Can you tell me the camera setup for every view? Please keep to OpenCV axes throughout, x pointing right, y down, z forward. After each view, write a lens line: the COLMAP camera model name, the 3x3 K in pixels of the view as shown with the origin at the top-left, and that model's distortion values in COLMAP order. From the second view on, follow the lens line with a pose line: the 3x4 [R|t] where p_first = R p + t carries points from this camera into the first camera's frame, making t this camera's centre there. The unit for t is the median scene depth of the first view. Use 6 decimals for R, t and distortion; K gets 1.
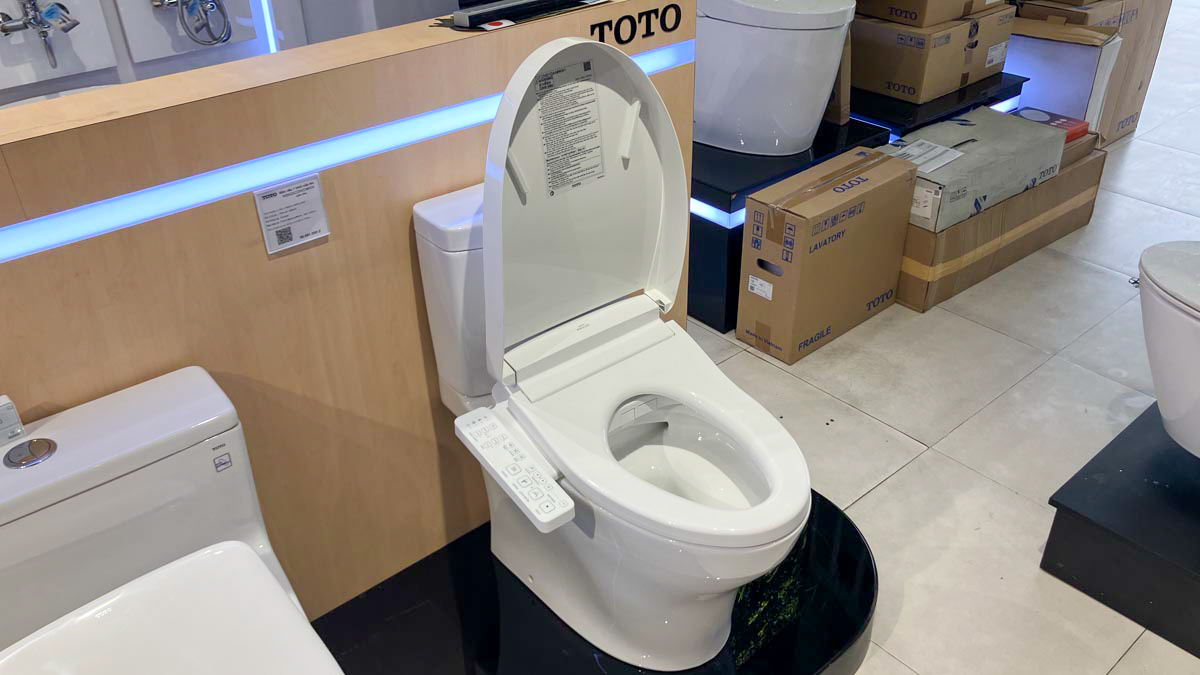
lens RADIAL K [[988.6, 0, 601.3], [0, 988.6, 338.5], [0, 0, 1]] dist [0.007662, -0.010848]
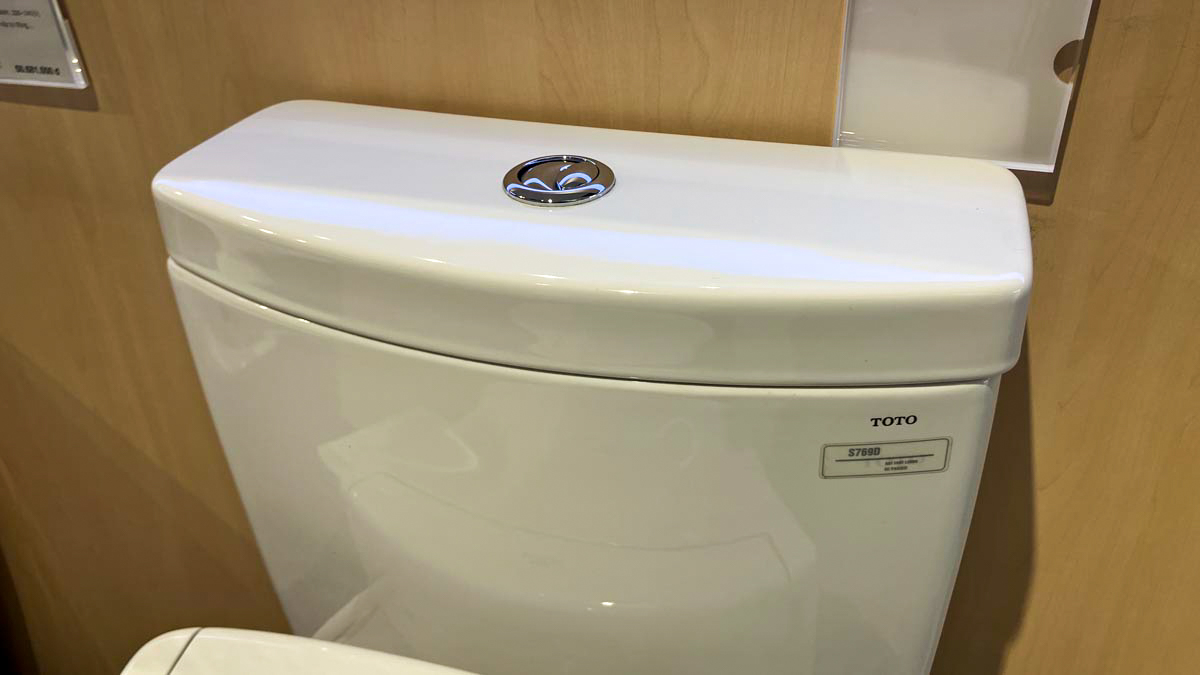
lens RADIAL K [[970.6, 0, 584.2], [0, 970.6, 337.9], [0, 0, 1]] dist [0.007556, -0.001249]
pose [[0.524554, 0.452728, -0.721027, 0.093102], [-0.434391, 0.870686, 0.230674, -0.119988], [0.732221, 0.192207, 0.653383, 0.561998]]
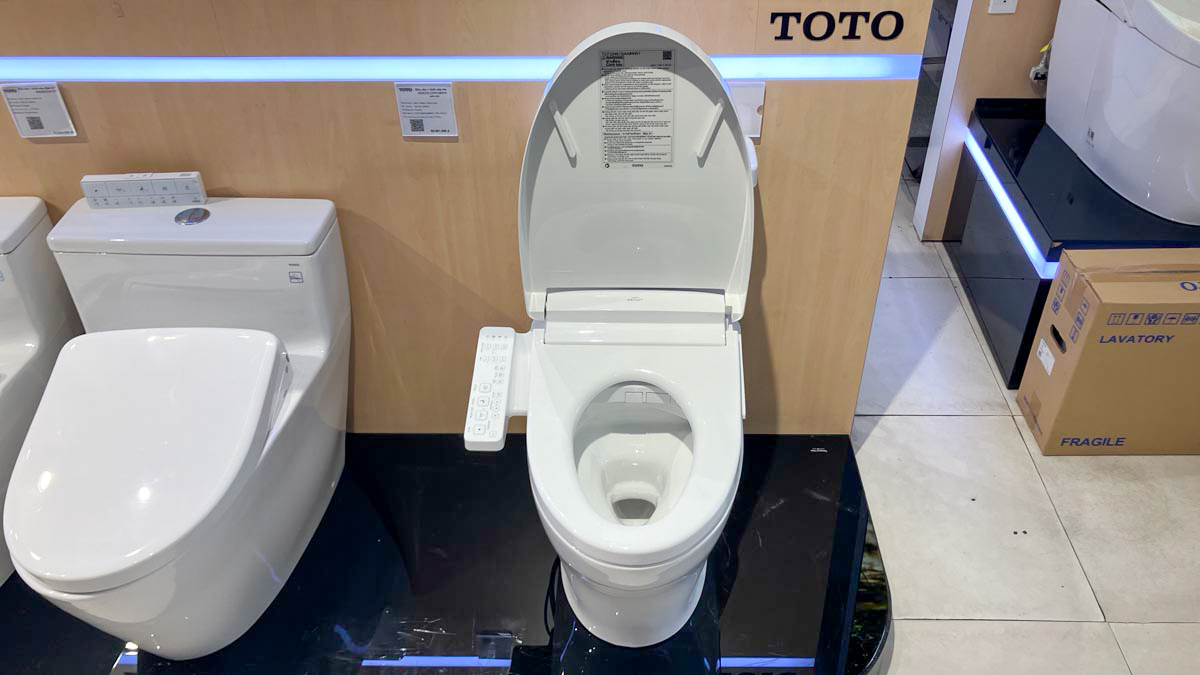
lens RADIAL K [[988.6, 0, 601.3], [0, 988.6, 338.5], [0, 0, 1]] dist [0.007662, -0.010848]
pose [[0.738545, 0.420138, -0.527290, 0.346375], [-0.356736, 0.907161, 0.223155, -0.128759], [0.572093, 0.023293, 0.819858, 0.092203]]
